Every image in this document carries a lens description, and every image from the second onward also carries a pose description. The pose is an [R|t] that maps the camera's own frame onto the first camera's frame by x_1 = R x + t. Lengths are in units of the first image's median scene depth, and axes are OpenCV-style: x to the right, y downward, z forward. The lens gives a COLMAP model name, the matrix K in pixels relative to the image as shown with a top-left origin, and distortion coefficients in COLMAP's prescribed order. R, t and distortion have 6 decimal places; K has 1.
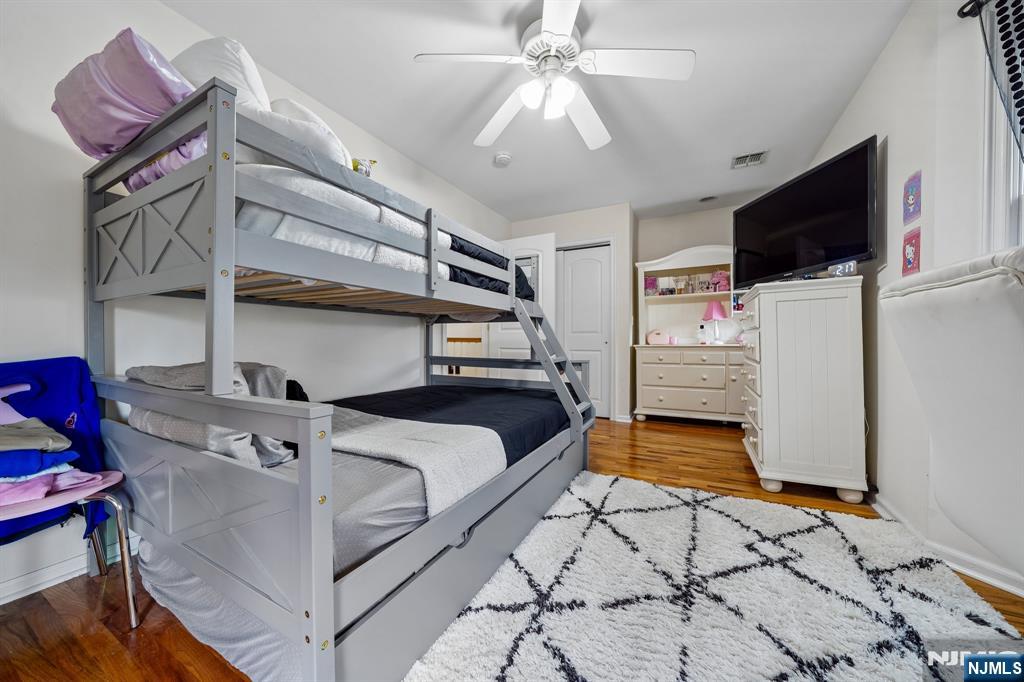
lens RADIAL K [[355.3, 0, 518.2], [0, 355.3, 343.1], [0, 0, 1]] dist [0.000048, 0.000003]
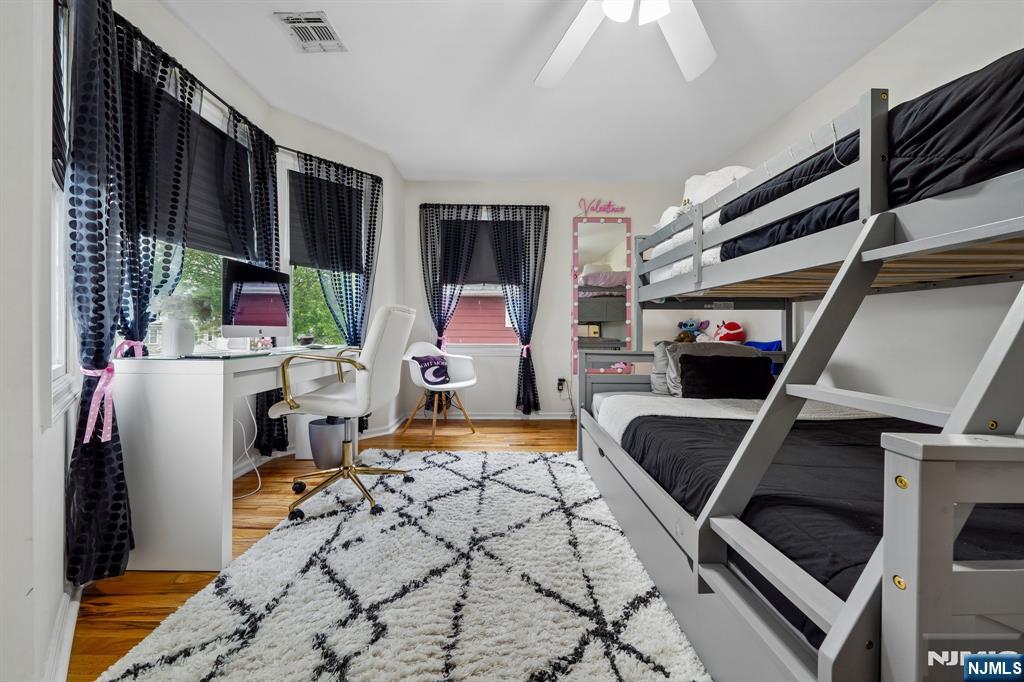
lens RADIAL K [[355.3, 0, 512.2], [0, 355.3, 330.3], [0, 0, 1]] dist [0.000048, 0.000003]
pose [[-0.884679, 0.004140, -0.466182, 0.680030], [-0.001311, 0.999935, 0.011369, -0.018997], [0.466199, 0.010669, -0.884616, 1.575106]]
